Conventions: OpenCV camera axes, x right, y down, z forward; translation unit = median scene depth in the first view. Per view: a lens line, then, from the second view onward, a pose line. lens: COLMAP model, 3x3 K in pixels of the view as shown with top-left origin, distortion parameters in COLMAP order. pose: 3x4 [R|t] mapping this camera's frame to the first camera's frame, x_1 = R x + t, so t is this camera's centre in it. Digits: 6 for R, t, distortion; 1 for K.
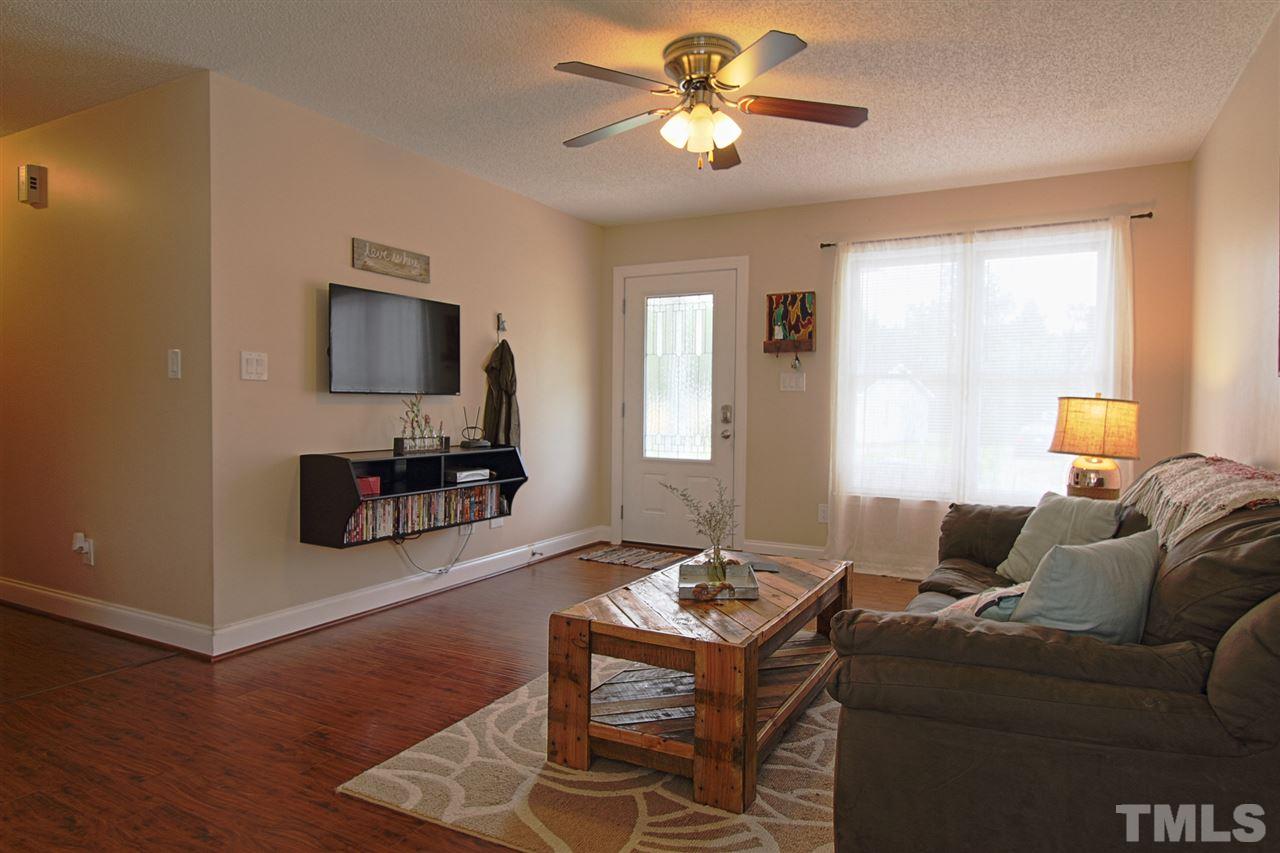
lens RADIAL K [[759.2, 0, 646.7], [0, 759.2, 424.7], [0, 0, 1]] dist [-0.006972, 0.000258]
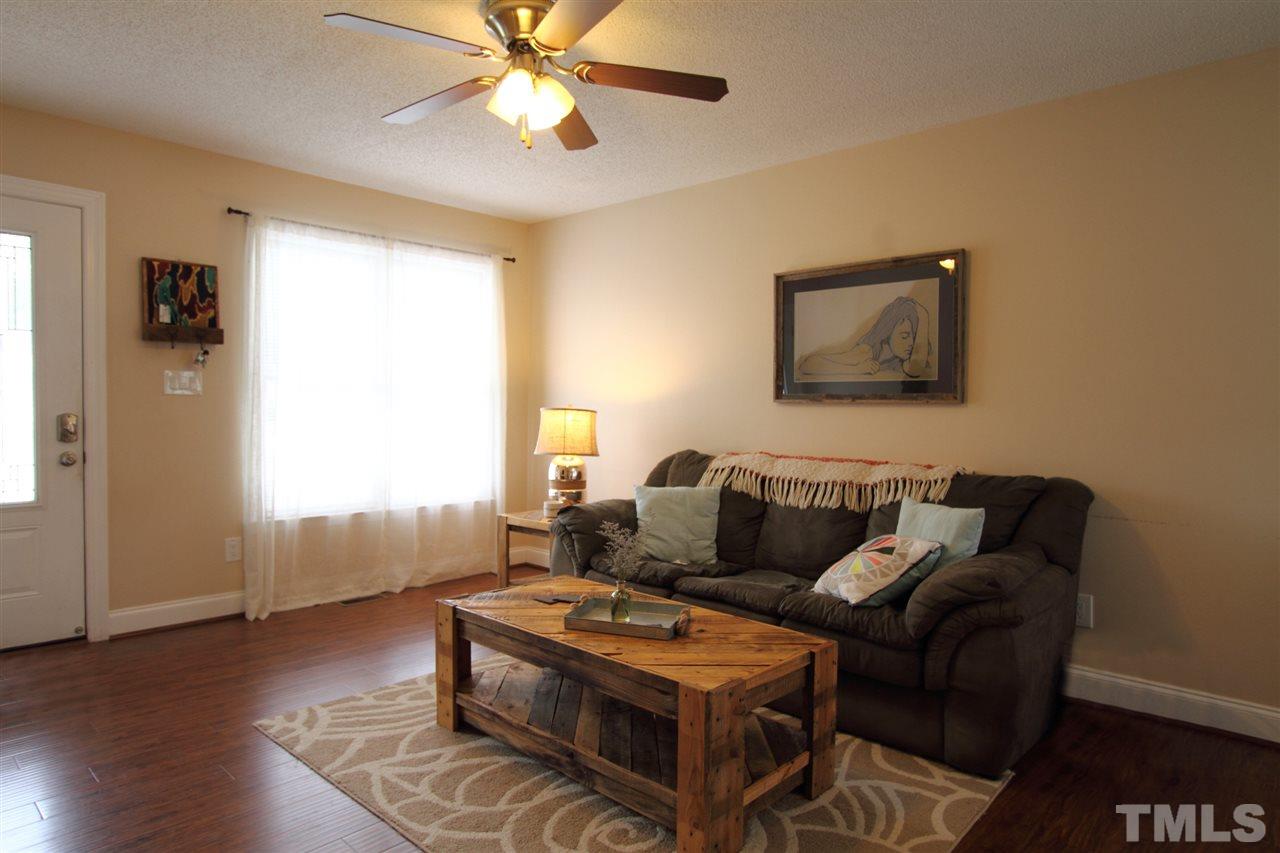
lens RADIAL K [[759.2, 0, 634.1], [0, 759.2, 431.2], [0, 0, 1]] dist [-0.006972, 0.000258]
pose [[0.272891, -0.041077, 0.961168, -0.411507], [0.013182, 0.999154, 0.038958, -0.031995], [-0.961955, 0.002039, 0.273201, 0.377136]]
